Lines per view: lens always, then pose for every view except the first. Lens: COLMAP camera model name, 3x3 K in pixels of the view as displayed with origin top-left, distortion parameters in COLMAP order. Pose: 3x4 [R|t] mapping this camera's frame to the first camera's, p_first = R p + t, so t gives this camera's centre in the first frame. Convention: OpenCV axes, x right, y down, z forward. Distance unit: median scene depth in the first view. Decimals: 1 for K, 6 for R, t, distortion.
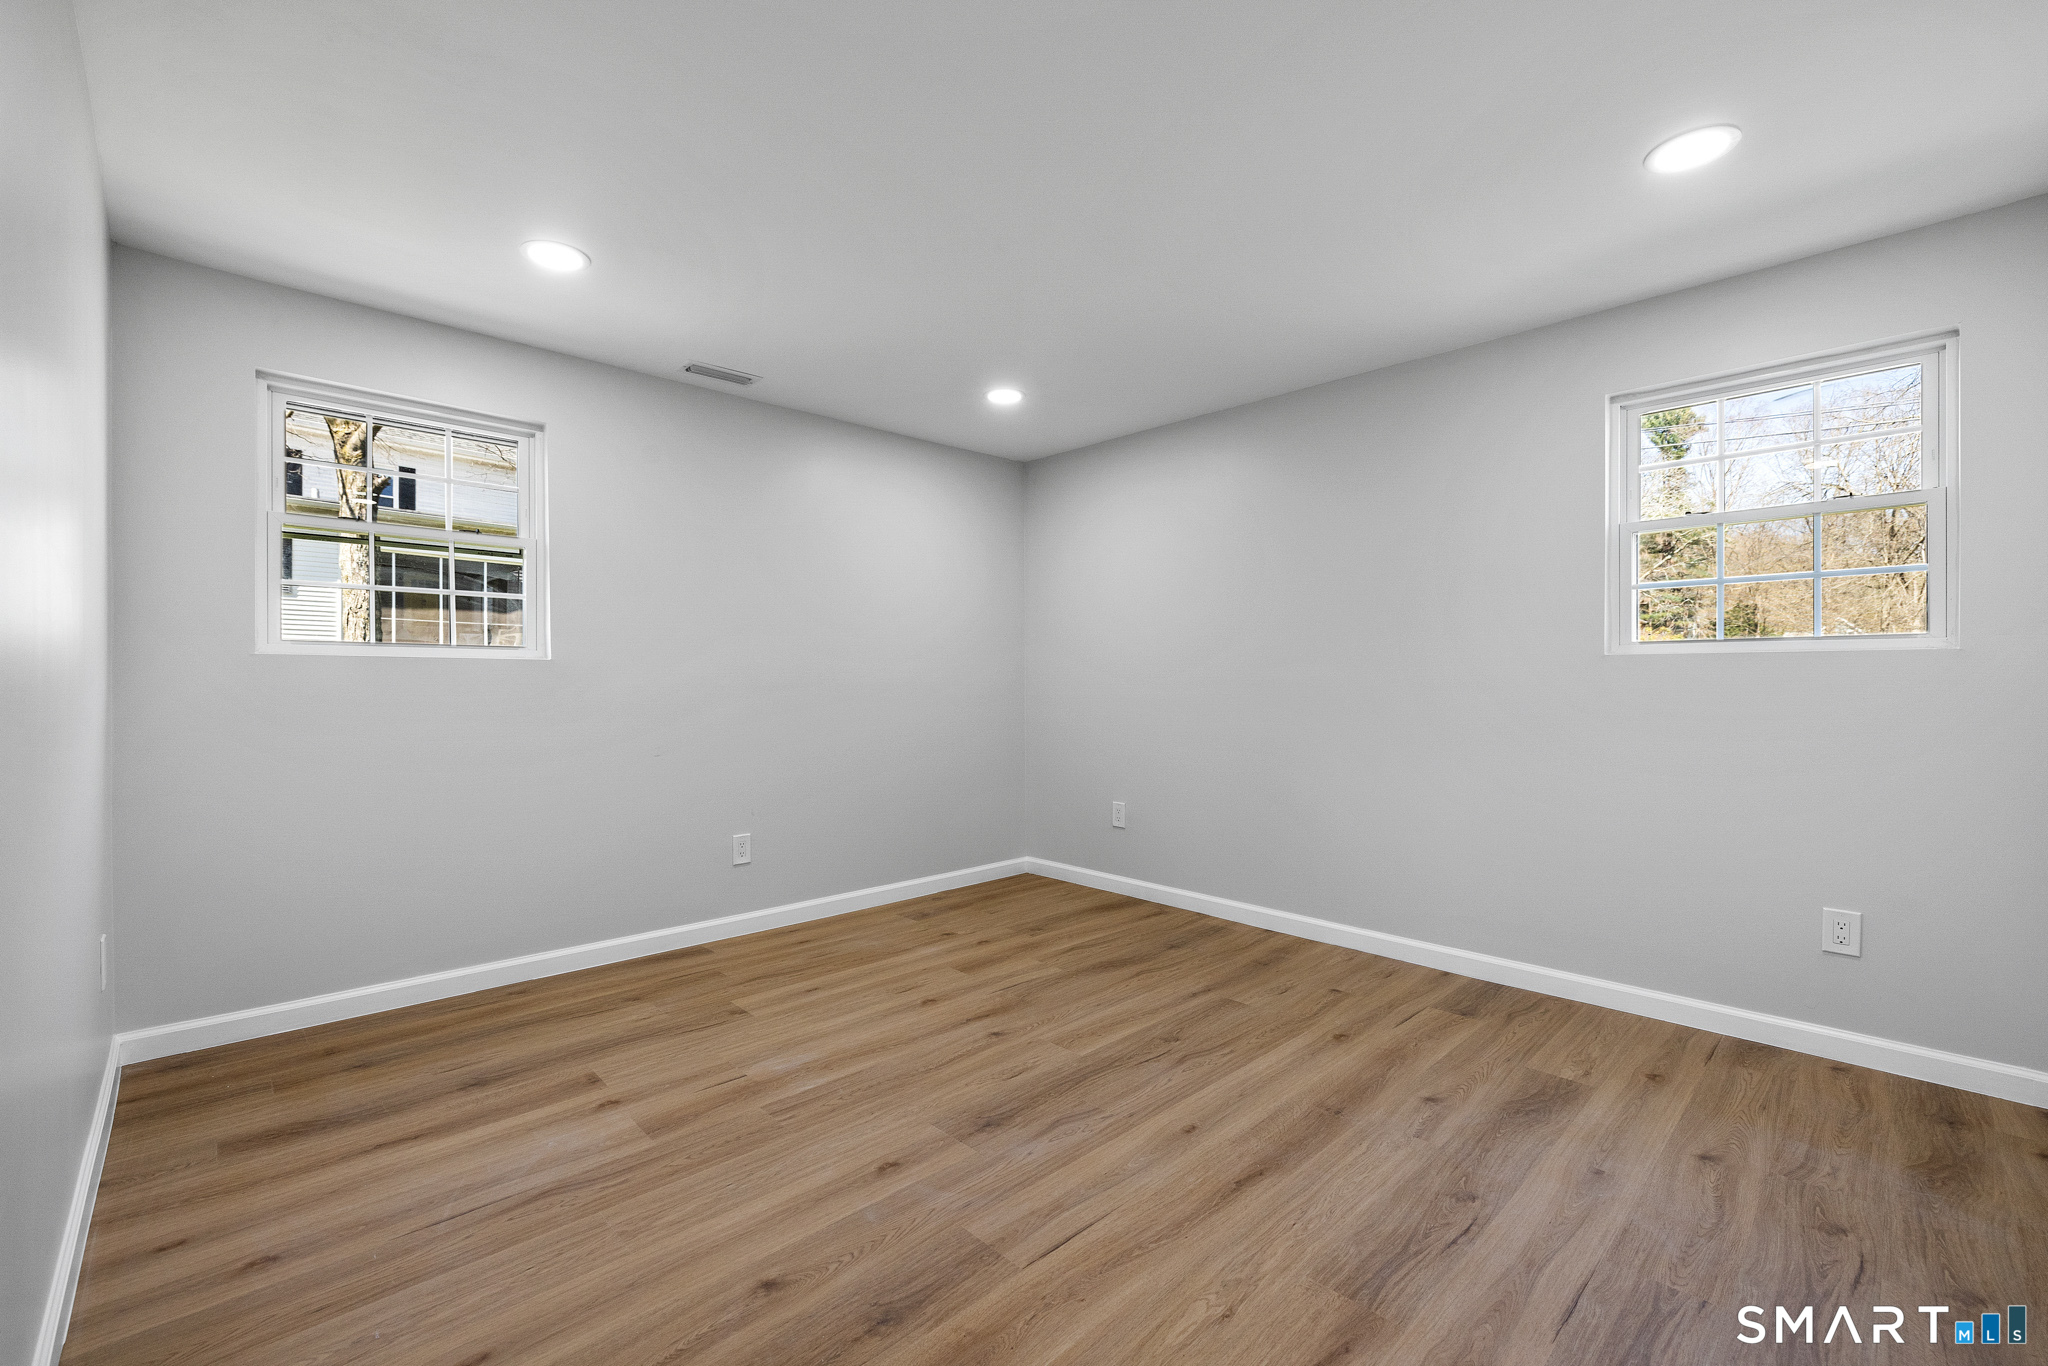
lens RADIAL K [[864.1, 0, 1018.8], [0, 864.1, 682.6], [0, 0, 1]] dist [-0.000891, 0.000082]
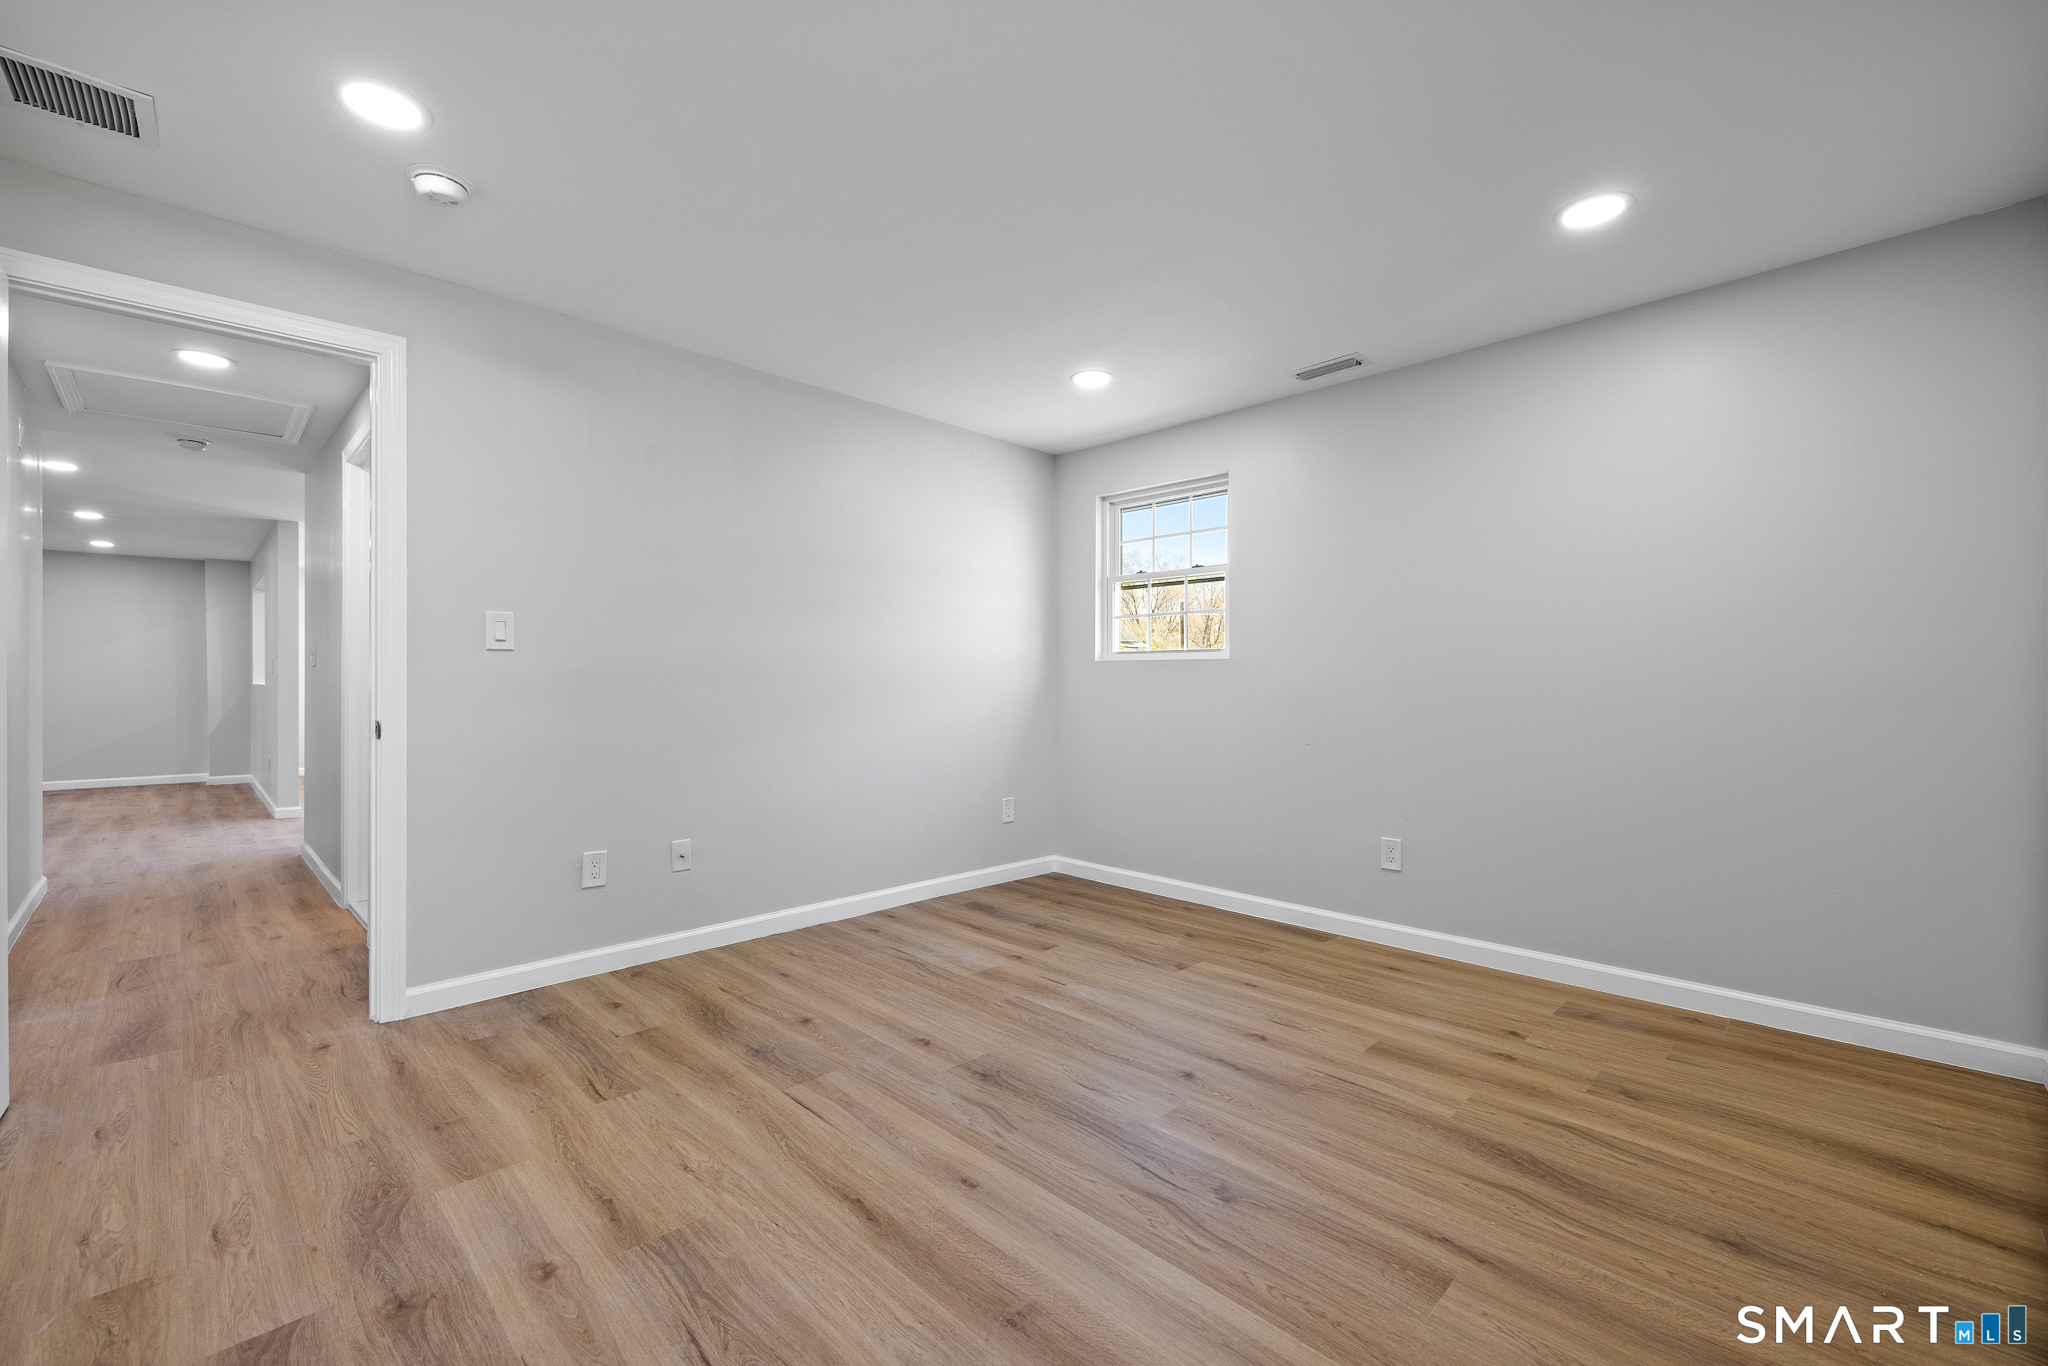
lens RADIAL K [[855.9, 0, 1024.0], [0, 855.9, 683.0], [0, 0, 1]] dist [-0.000495, -0.000499]
pose [[0.013772, 0.001170, -0.999904, 0.890451], [0.000604, 0.999999, 0.001178, 0.008915], [0.999905, -0.000620, 0.013771, 0.873970]]
